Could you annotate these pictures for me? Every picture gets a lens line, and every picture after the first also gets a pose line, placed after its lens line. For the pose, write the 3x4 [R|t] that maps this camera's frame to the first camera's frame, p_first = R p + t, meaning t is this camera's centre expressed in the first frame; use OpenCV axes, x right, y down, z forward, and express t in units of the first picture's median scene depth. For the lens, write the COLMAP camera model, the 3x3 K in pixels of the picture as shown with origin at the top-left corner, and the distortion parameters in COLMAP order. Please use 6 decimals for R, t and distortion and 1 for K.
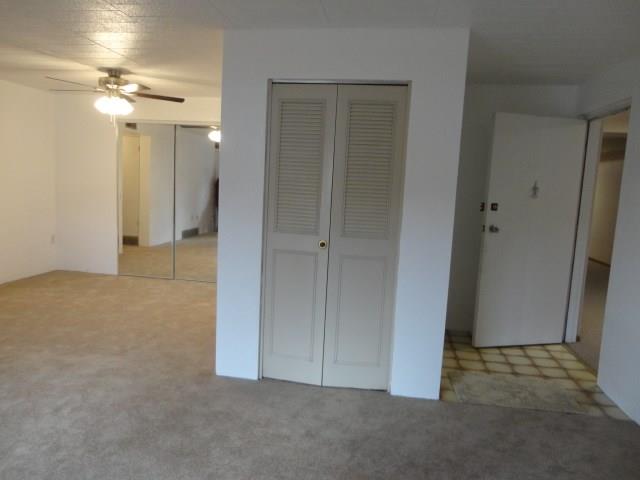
lens RADIAL K [[487.8, 0, 320.0], [0, 487.8, 240.0], [0, 0, 1]] dist [-0.001010, -0.000805]
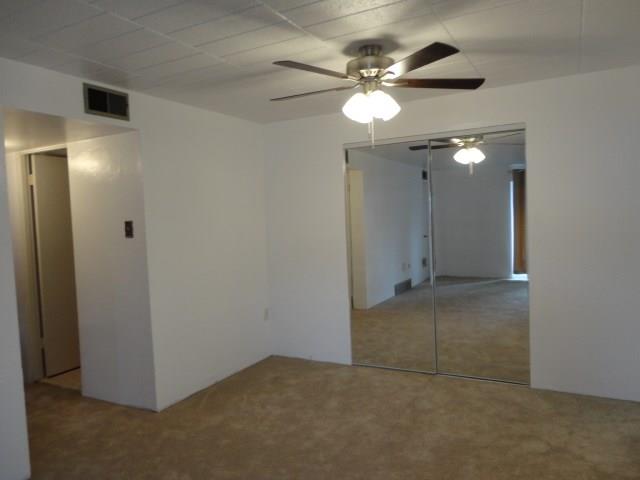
lens RADIAL K [[471.8, 0, 320.0], [0, 471.8, 240.0], [0, 0, 1]] dist [0.000618, -0.000227]
pose [[0.942571, -0.087128, -0.322442, -0.260265], [0.061964, 0.994234, -0.087519, -0.059966], [0.328208, 0.062513, 0.942535, 0.383438]]
